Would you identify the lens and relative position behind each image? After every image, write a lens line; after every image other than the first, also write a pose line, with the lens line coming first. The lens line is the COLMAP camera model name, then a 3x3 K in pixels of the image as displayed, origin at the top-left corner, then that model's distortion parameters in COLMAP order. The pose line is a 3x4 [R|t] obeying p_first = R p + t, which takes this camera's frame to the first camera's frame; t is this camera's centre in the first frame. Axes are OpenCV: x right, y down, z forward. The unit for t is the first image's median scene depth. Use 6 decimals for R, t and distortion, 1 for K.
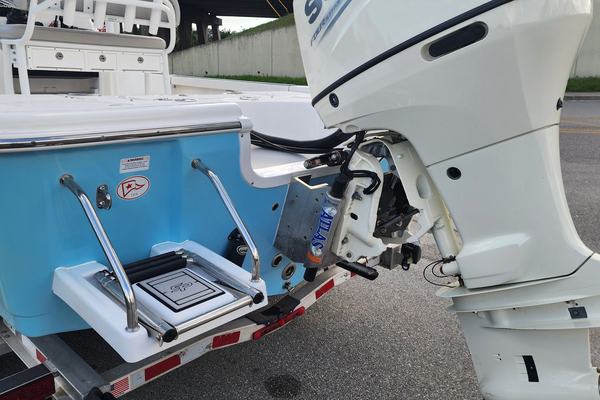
lens RADIAL K [[481.4, 0, 300.0], [0, 481.4, 200.0], [0, 0, 1]] dist [0.069921, -0.006292]
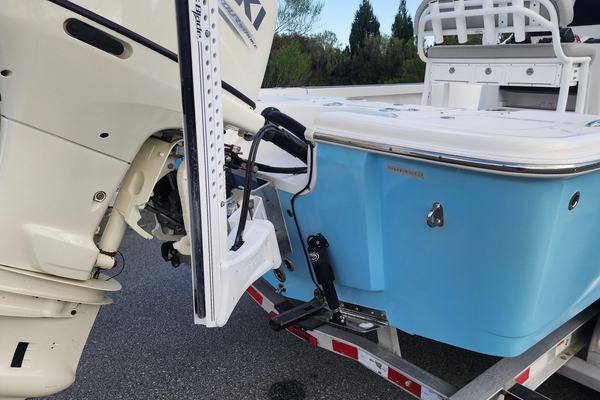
lens RADIAL K [[481.4, 0, 300.0], [0, 481.4, 200.0], [0, 0, 1]] dist [0.069921, -0.006292]
pose [[-0.068647, 0.232562, -0.970156, 0.598782], [-0.295002, 0.924231, 0.242427, -0.162635], [0.953028, 0.302840, 0.005160, 0.657283]]
